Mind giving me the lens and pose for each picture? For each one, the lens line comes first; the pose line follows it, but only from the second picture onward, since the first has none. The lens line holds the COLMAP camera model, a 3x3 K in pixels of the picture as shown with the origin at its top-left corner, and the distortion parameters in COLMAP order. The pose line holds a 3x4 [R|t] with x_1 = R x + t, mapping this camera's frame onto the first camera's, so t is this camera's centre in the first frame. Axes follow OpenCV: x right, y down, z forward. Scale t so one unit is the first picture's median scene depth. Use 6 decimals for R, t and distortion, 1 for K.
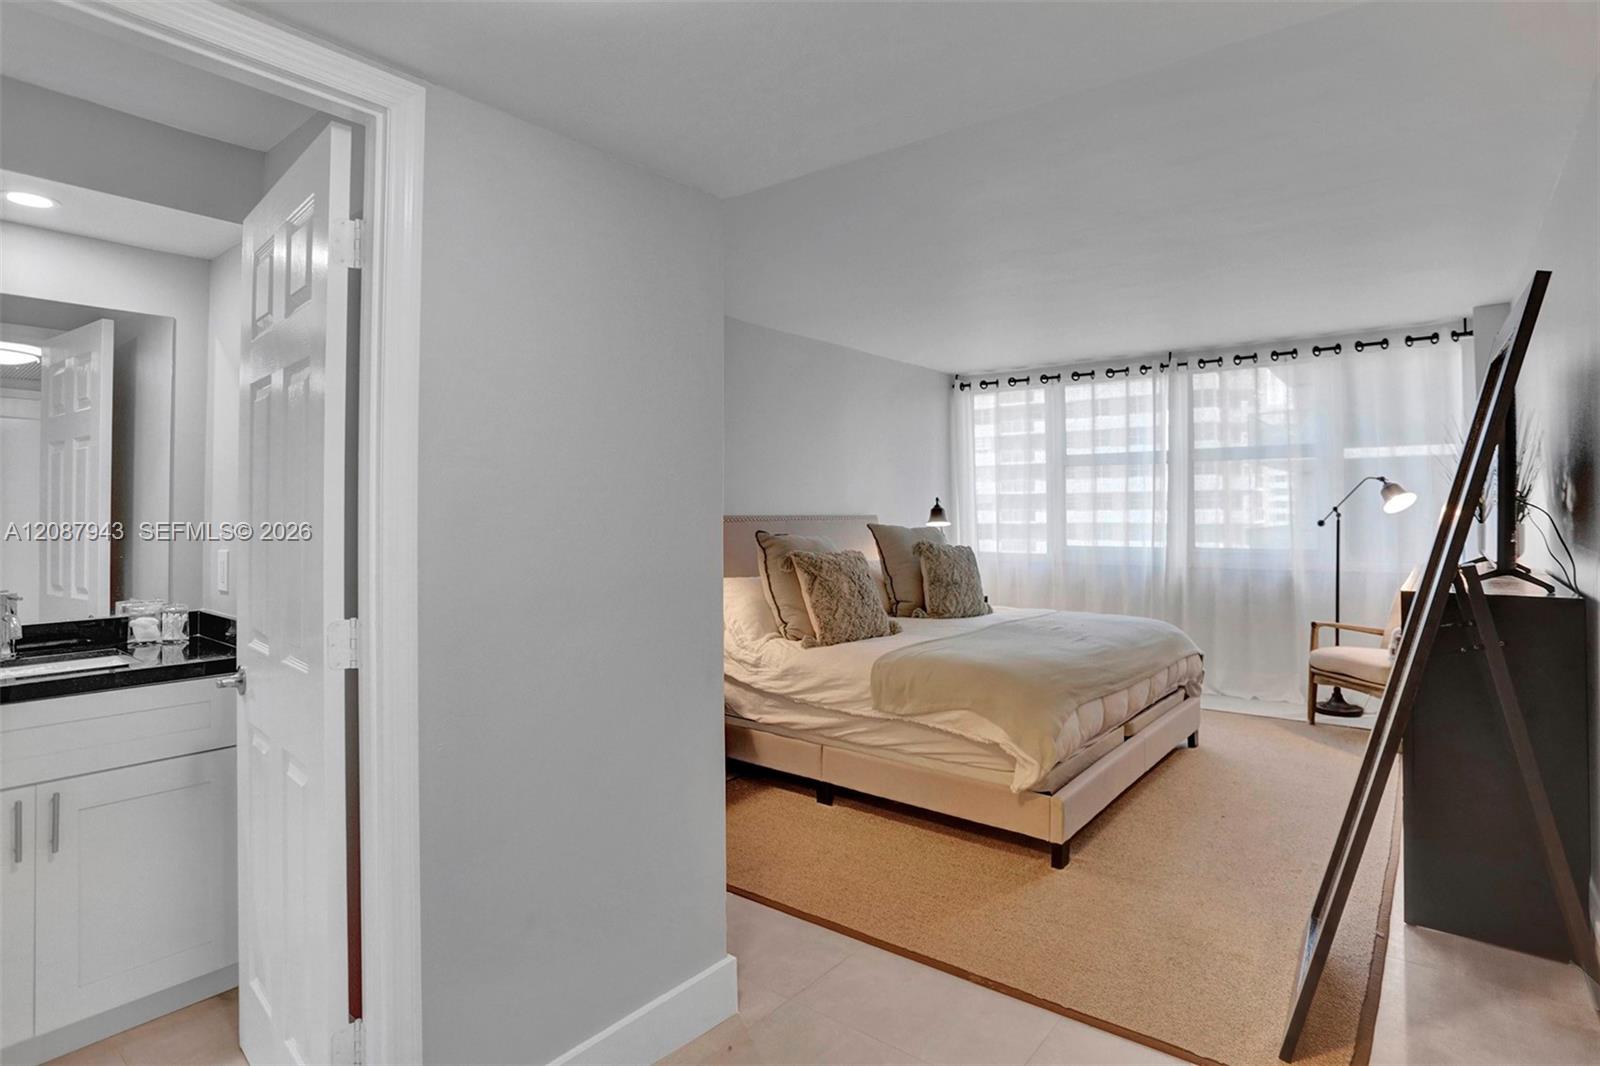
lens RADIAL K [[813.4, 0, 798.1], [0, 813.4, 516.2], [0, 0, 1]] dist [-0.039529, 0.010684]
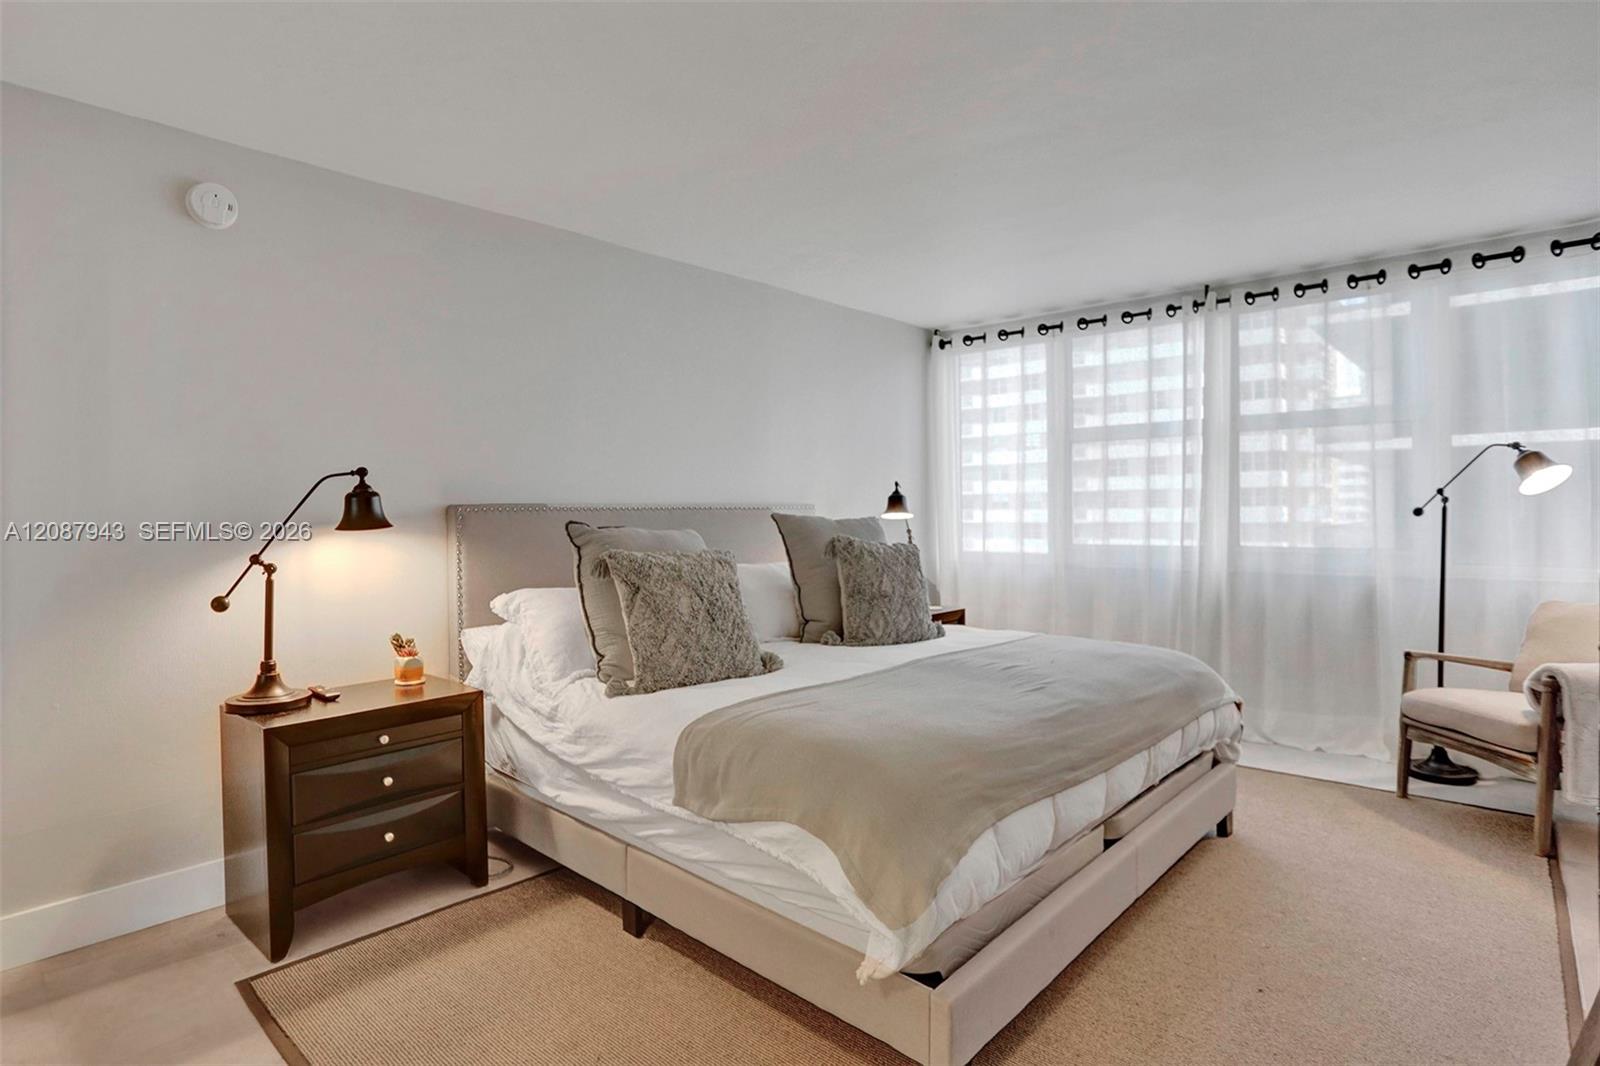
lens RADIAL K [[813.4, 0, 791.4], [0, 813.4, 536.0], [0, 0, 1]] dist [-0.039529, 0.010684]
pose [[0.997643, -0.001577, -0.068598, 0.151390], [0.003193, 0.999720, 0.023455, 0.012388], [0.068542, -0.023619, 0.997369, 0.266331]]
